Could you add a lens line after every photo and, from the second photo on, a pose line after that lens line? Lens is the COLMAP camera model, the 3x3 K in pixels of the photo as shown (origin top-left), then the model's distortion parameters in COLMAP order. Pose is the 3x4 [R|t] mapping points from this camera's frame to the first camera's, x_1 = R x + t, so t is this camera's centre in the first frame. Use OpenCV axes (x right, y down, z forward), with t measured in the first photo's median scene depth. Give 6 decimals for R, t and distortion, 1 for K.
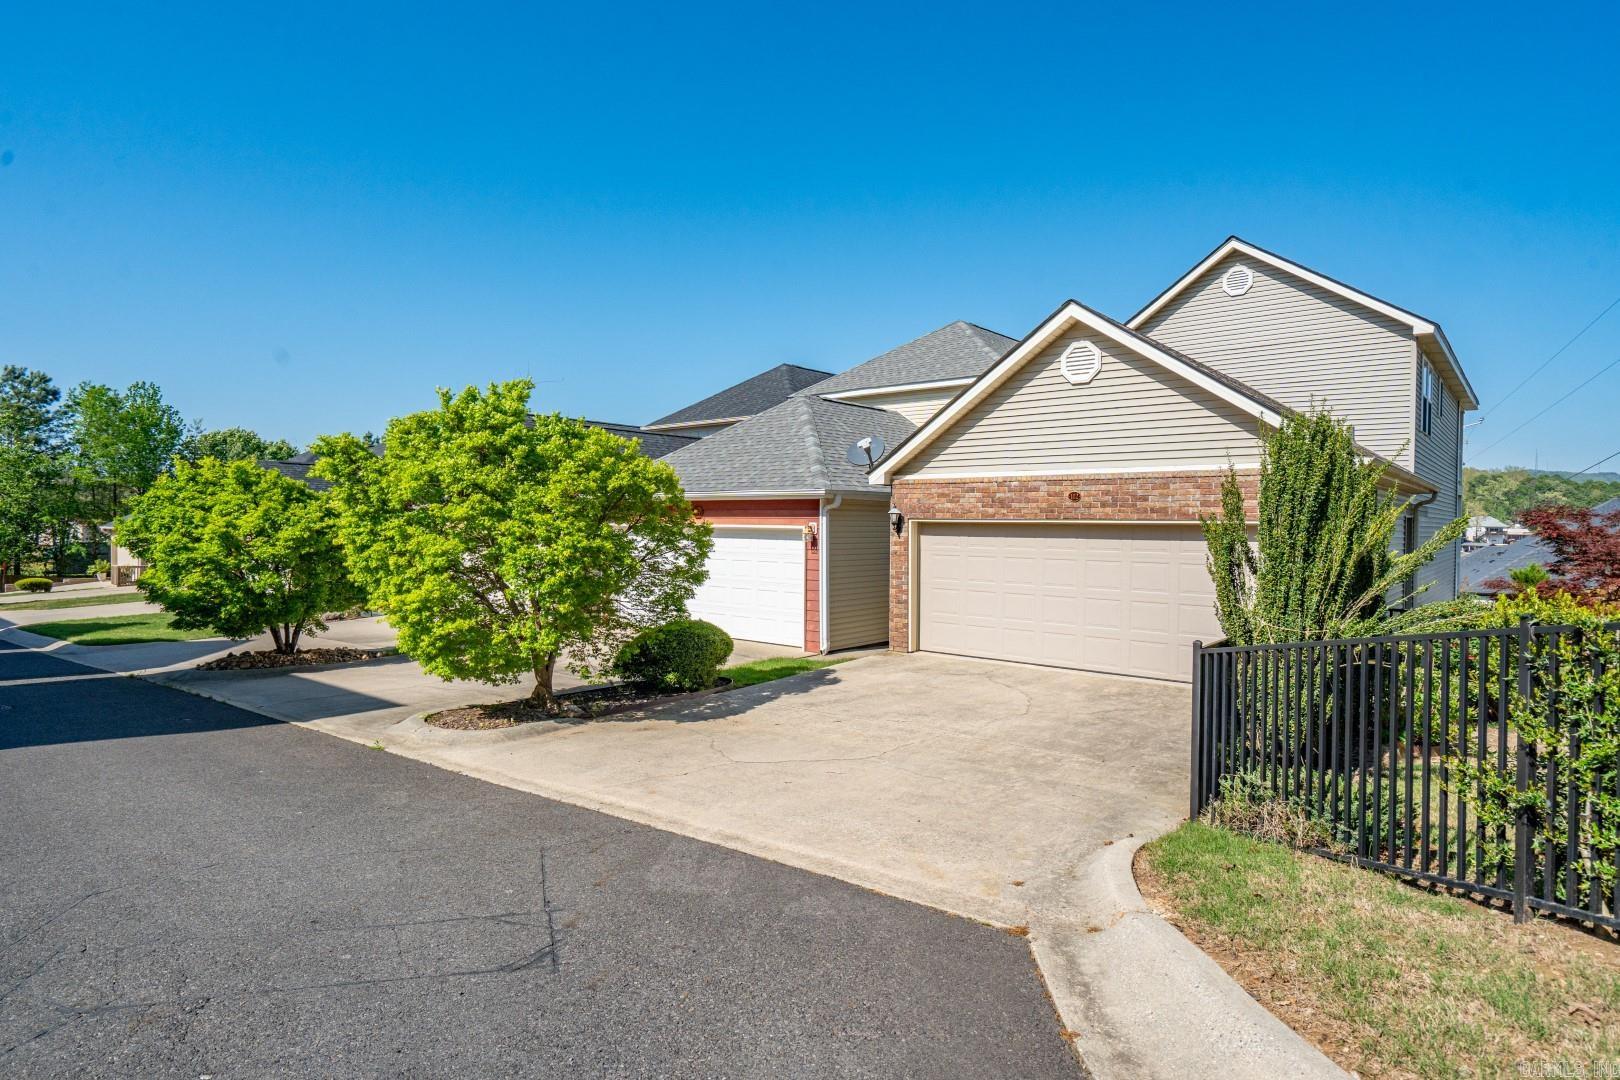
lens RADIAL K [[883.0, 0, 808.5], [0, 883.0, 539.6], [0, 0, 1]] dist [0.007910, 0.000609]
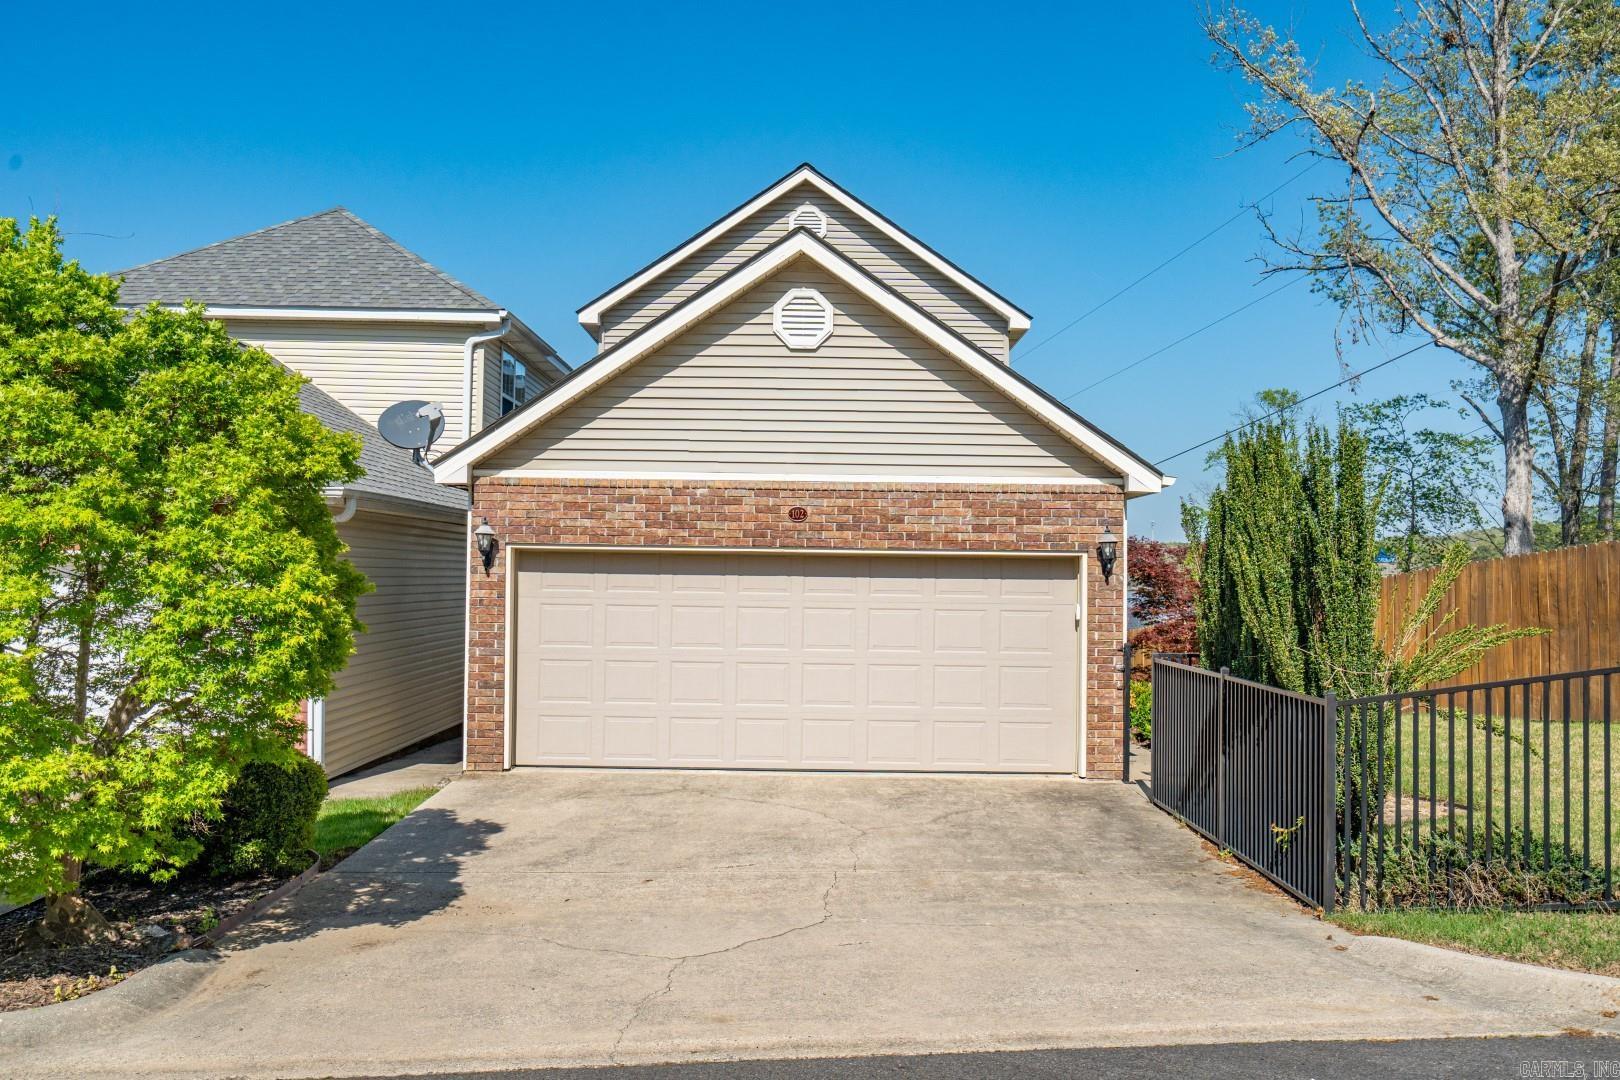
lens RADIAL K [[1454.9, 0, 809.6], [0, 1454.9, 542.2], [0, 0, 1]] dist [-0.016549, -0.003312]
pose [[0.752837, 0.015318, 0.658029, -0.403506], [0.005812, 0.999536, -0.029916, 0.006222], [-0.658181, 0.026346, 0.752398, 0.143103]]
